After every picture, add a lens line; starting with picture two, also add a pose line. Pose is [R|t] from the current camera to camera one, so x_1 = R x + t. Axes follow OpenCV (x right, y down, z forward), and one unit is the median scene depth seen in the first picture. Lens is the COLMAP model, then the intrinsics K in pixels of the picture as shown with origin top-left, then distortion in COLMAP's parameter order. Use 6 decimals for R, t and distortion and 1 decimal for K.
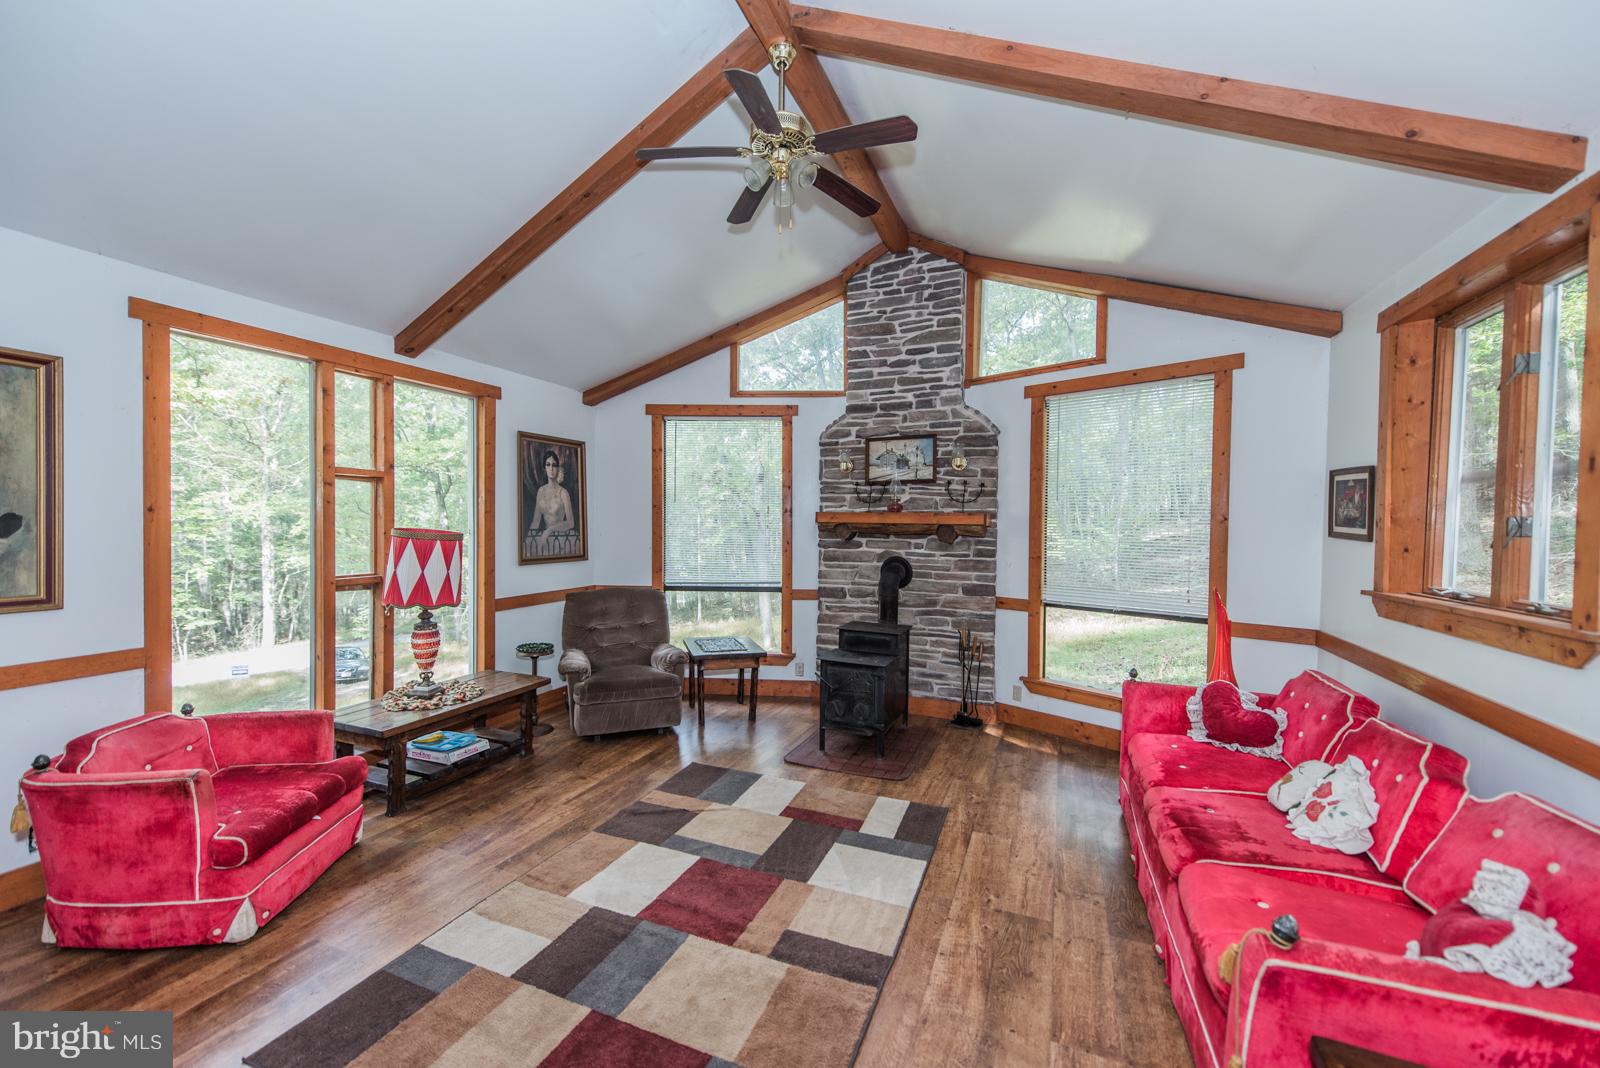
lens RADIAL K [[623.1, 0, 791.0], [0, 623.1, 538.6], [0, 0, 1]] dist [0.004021, -0.000870]
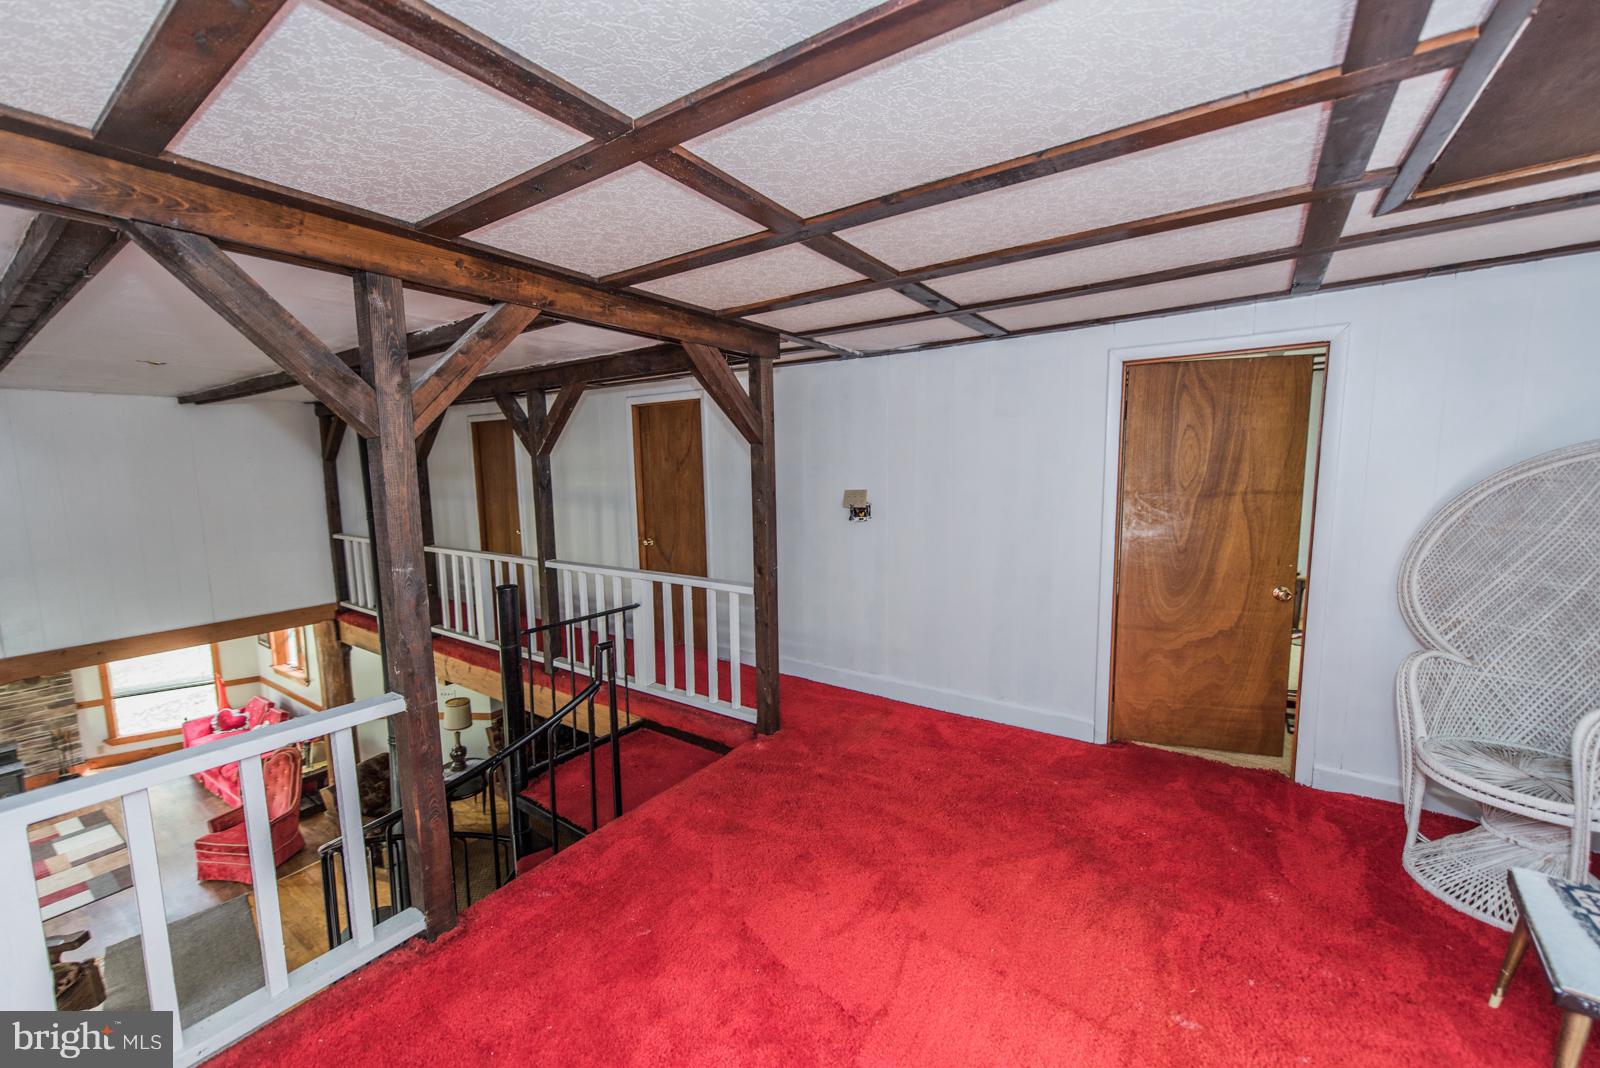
lens RADIAL K [[623.1, 0, 809.4], [0, 623.1, 538.1], [0, 0, 1]] dist [0.004021, -0.000870]
pose [[0.193289, -0.133393, 0.972032, -0.923648], [0.046574, 0.990845, 0.126713, -0.496291], [-0.980036, 0.020779, 0.197732, -1.387976]]
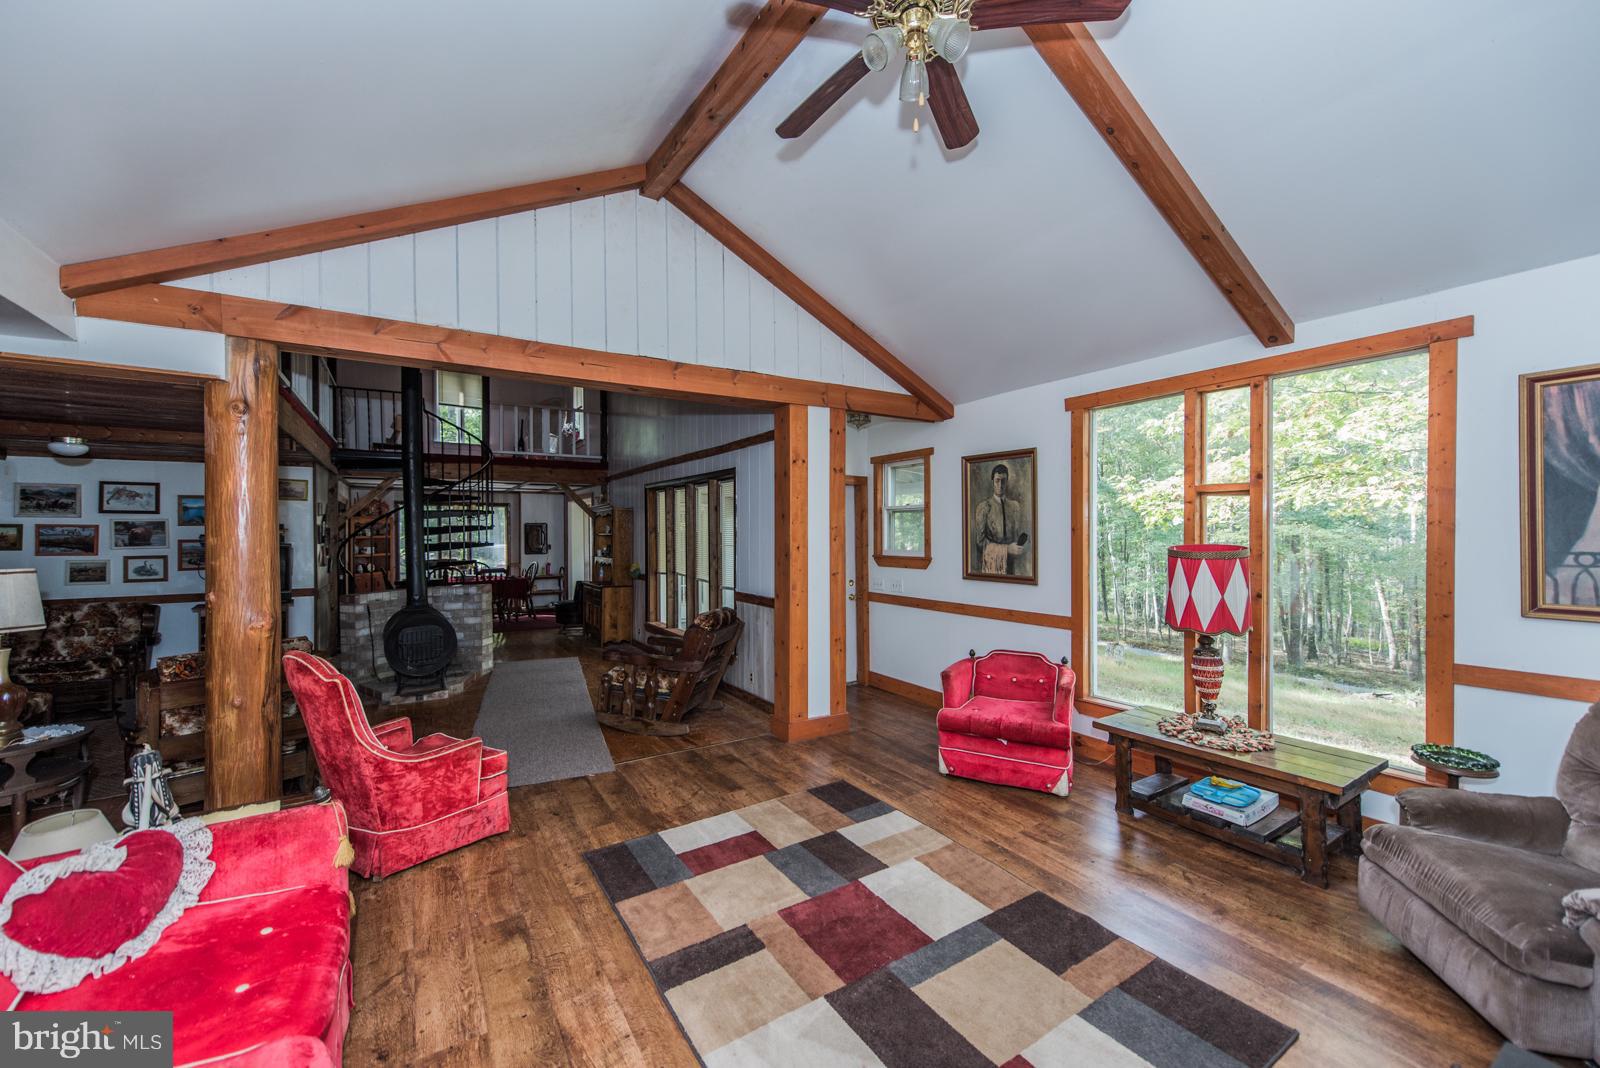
lens RADIAL K [[623.1, 0, 802.0], [0, 623.1, 526.6], [0, 0, 1]] dist [0.004021, -0.000870]
pose [[-0.561888, -0.014913, -0.827079, 0.383486], [-0.023395, 0.999724, -0.002133, -0.020165], [0.826882, 0.018151, -0.562082, 0.771980]]
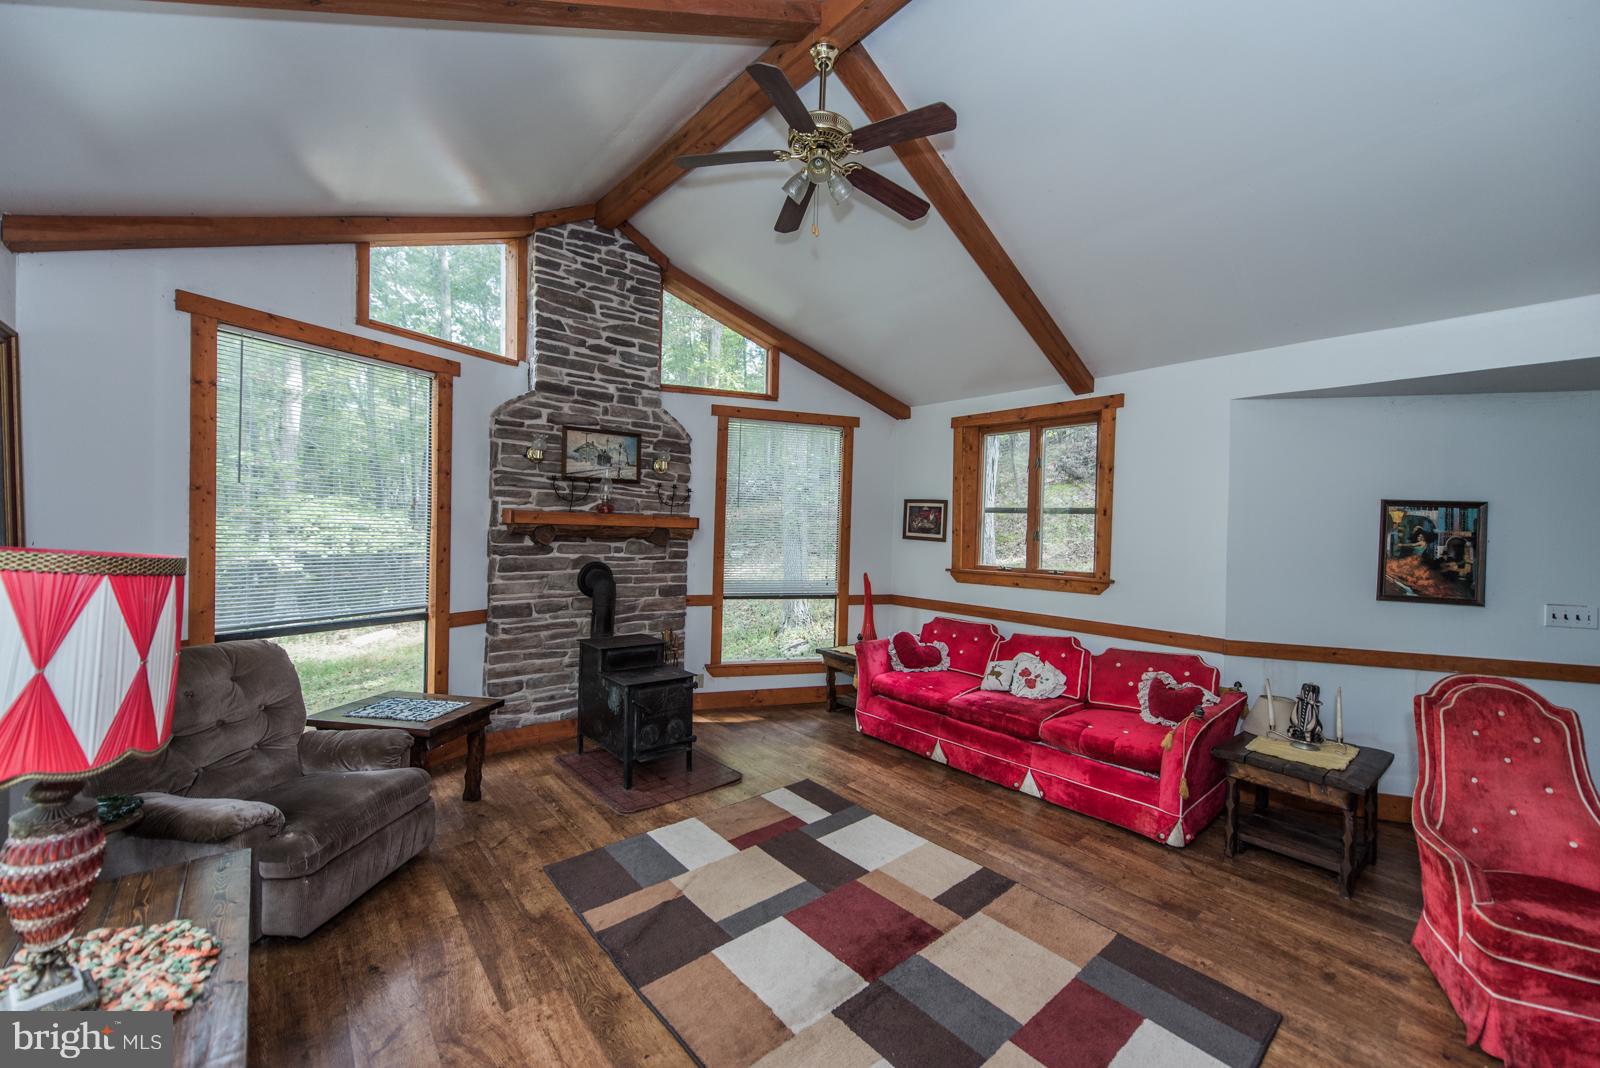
lens RADIAL K [[623.1, 0, 798.8], [0, 623.1, 539.8], [0, 0, 1]] dist [0.004021, -0.000870]
pose [[0.445572, -0.012968, 0.895152, -0.533902], [0.002060, 0.999907, 0.013460, -0.015687], [-0.895244, -0.004153, 0.445557, 0.349218]]
